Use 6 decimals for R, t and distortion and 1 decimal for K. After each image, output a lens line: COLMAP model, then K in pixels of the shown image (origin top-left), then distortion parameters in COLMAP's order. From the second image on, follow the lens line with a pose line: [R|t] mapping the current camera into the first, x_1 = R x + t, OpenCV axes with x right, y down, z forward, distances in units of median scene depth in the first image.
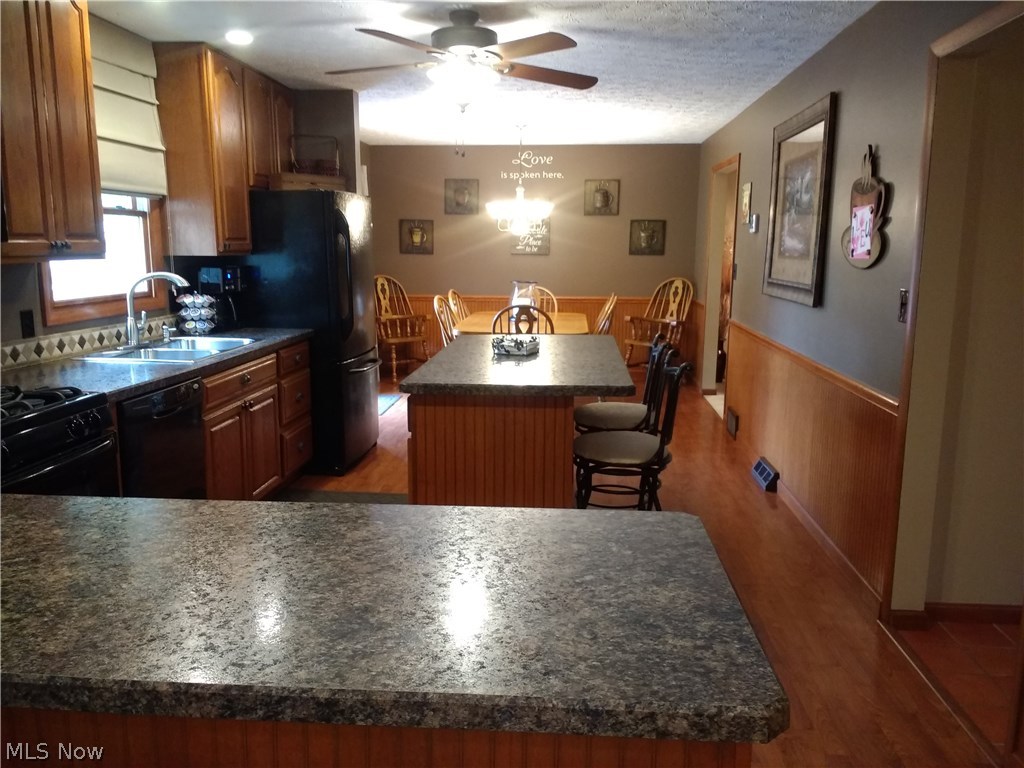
lens RADIAL K [[802.5, 0, 516.8], [0, 802.5, 384.5], [0, 0, 1]] dist [0.089271, -0.139735]
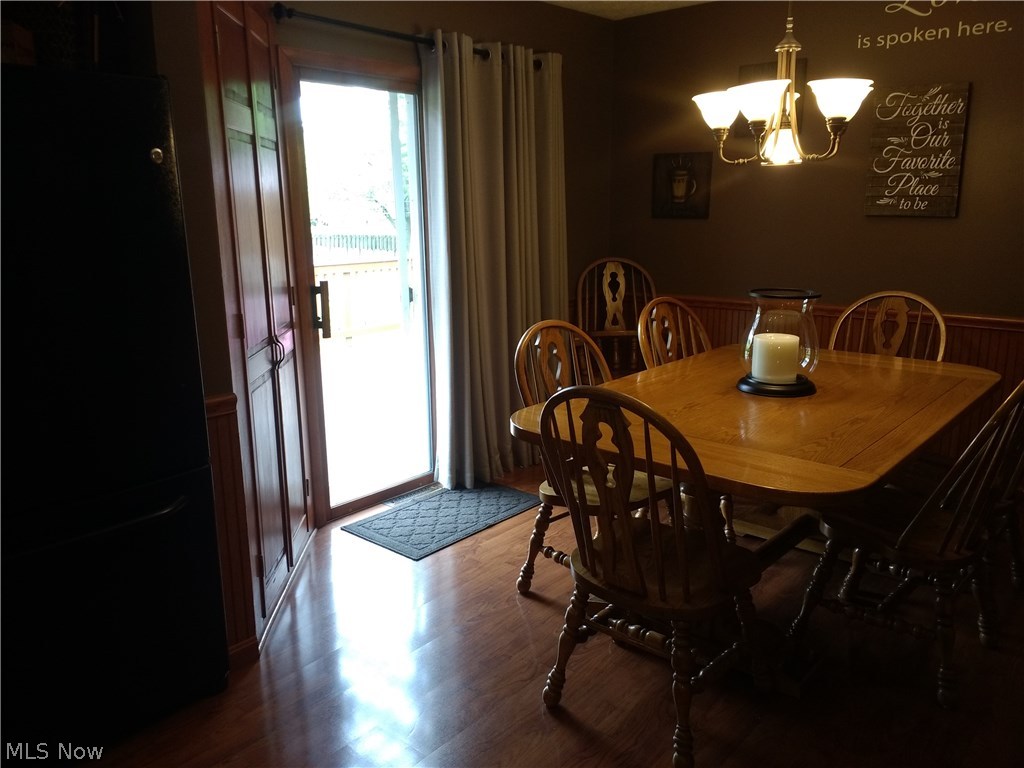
lens RADIAL K [[802.5, 0, 510.1], [0, 802.5, 380.4], [0, 0, 1]] dist [0.089271, -0.139735]
pose [[0.820492, 0.104009, -0.562116, 0.097980], [-0.070788, 0.994227, 0.080636, -0.092462], [0.567258, -0.026370, 0.823118, 0.502984]]
